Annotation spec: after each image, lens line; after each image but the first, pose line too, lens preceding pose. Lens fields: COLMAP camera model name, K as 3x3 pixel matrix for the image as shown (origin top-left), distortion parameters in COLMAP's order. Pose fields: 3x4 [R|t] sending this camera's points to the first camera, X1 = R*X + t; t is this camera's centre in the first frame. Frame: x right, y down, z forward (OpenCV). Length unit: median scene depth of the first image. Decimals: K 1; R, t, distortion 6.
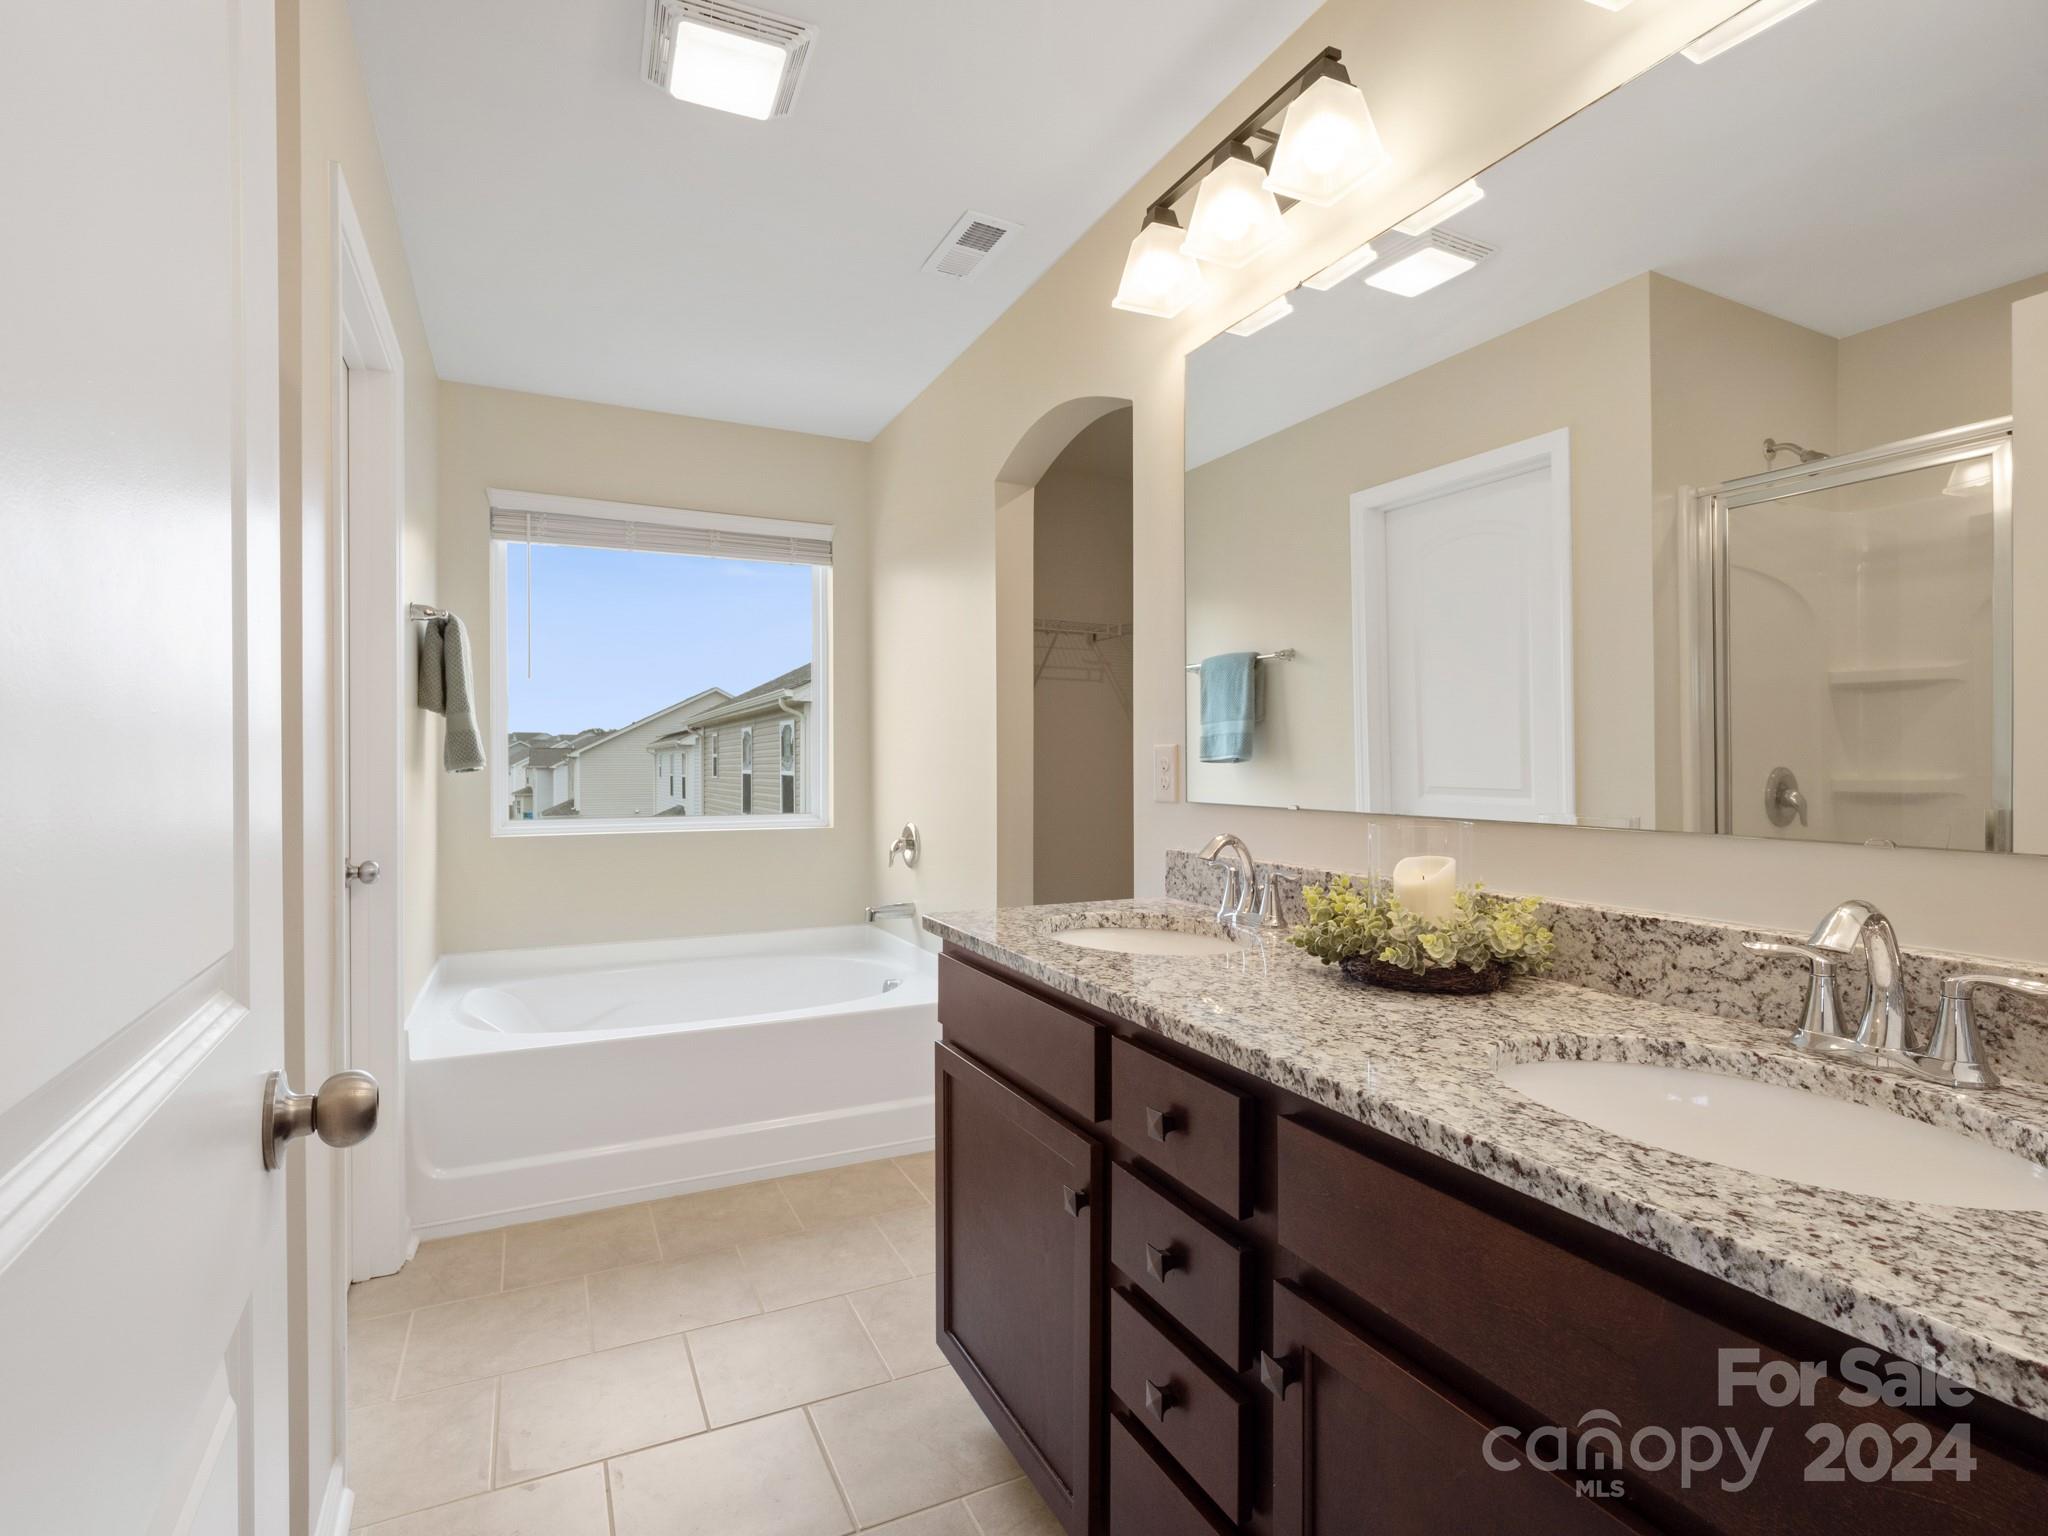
lens RADIAL K [[1009.5, 0, 1022.1], [0, 1009.5, 766.1], [0, 0, 1]] dist [0.001812, -0.005629]
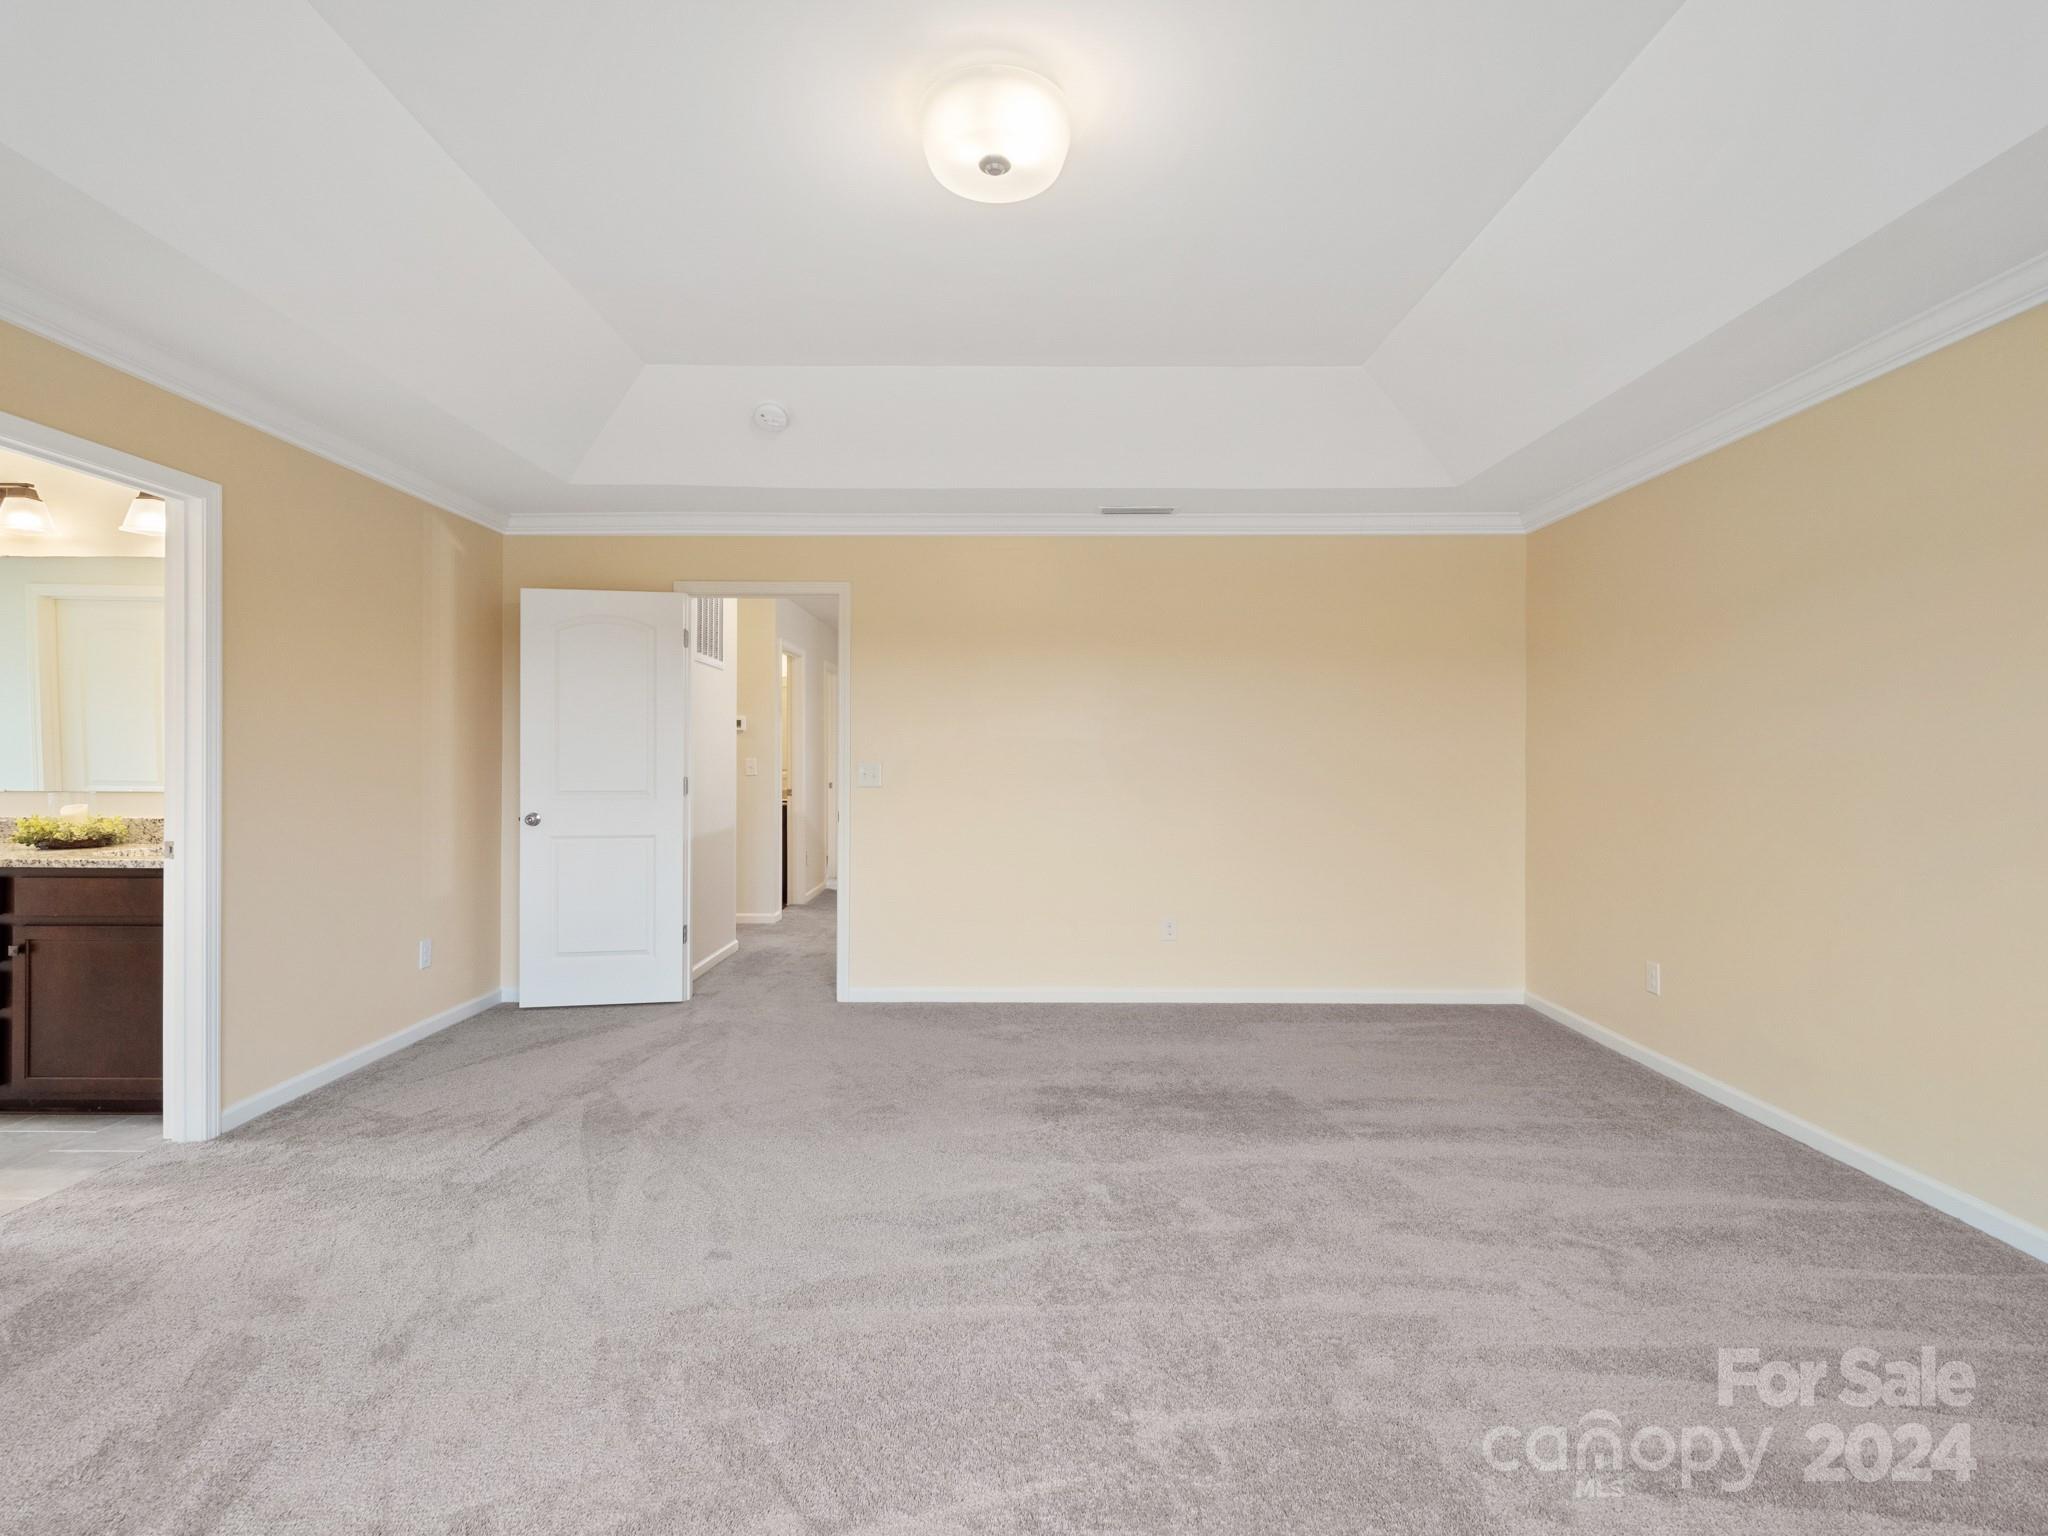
lens RADIAL K [[1009.5, 0, 1022.8], [0, 1009.5, 763.9], [0, 0, 1]] dist [0.001812, -0.005629]
pose [[0.444322, -0.002275, 0.895864, -1.016360], [-0.001947, 0.999992, 0.003505, -0.040595], [-0.895865, -0.003302, 0.444314, -2.828484]]
